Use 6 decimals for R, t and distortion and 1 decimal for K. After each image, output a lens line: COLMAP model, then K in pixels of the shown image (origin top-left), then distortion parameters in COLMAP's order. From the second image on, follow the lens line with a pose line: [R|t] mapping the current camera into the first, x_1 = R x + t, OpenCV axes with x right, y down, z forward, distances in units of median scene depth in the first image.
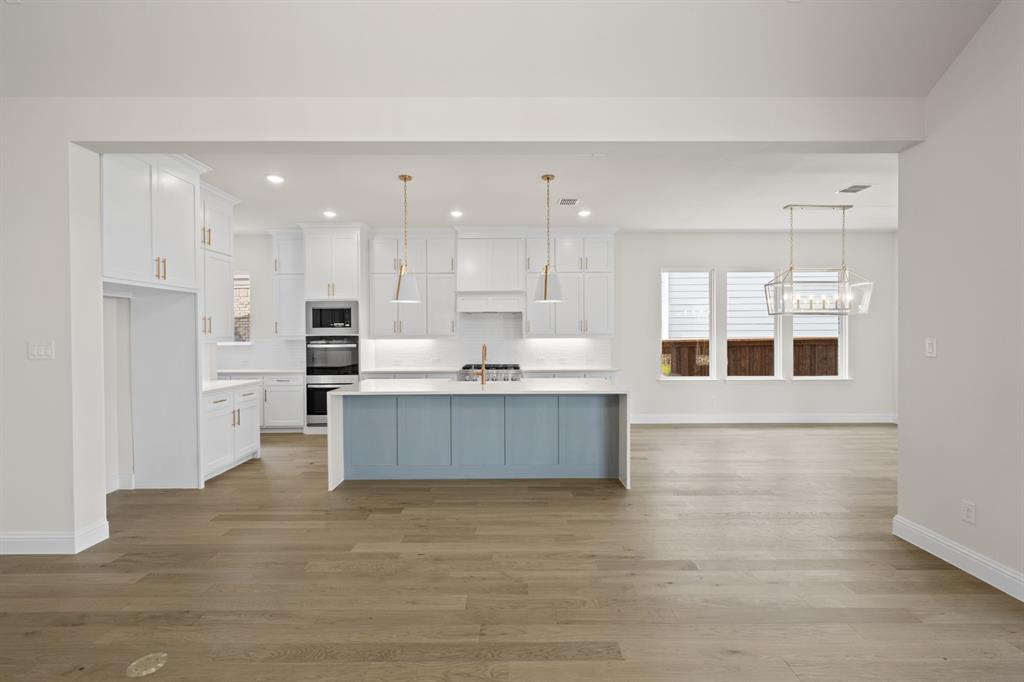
lens RADIAL K [[447.3, 0, 511.4], [0, 447.3, 340.1], [0, 0, 1]] dist [-0.001157, -0.000067]
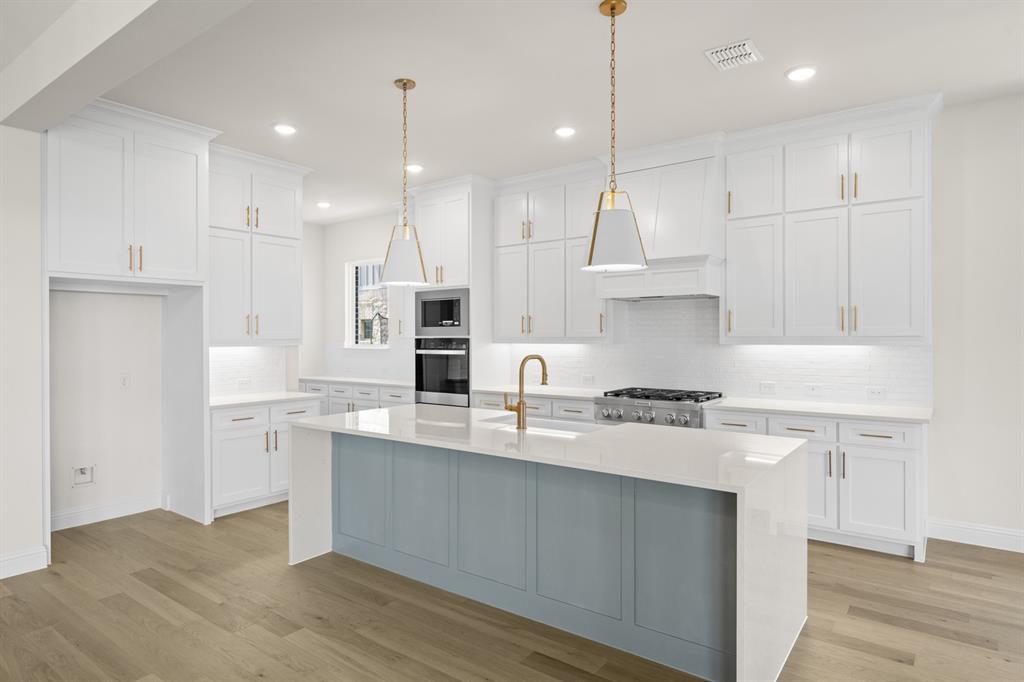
lens RADIAL K [[589.6, 0, 512.9], [0, 589.6, 339.2], [0, 0, 1]] dist [0.000888, -0.000268]
pose [[0.802837, 0.005495, -0.596173, 0.259126], [-0.009178, 0.999953, -0.003143, -0.005948], [0.596127, 0.007995, 0.802850, 0.304376]]
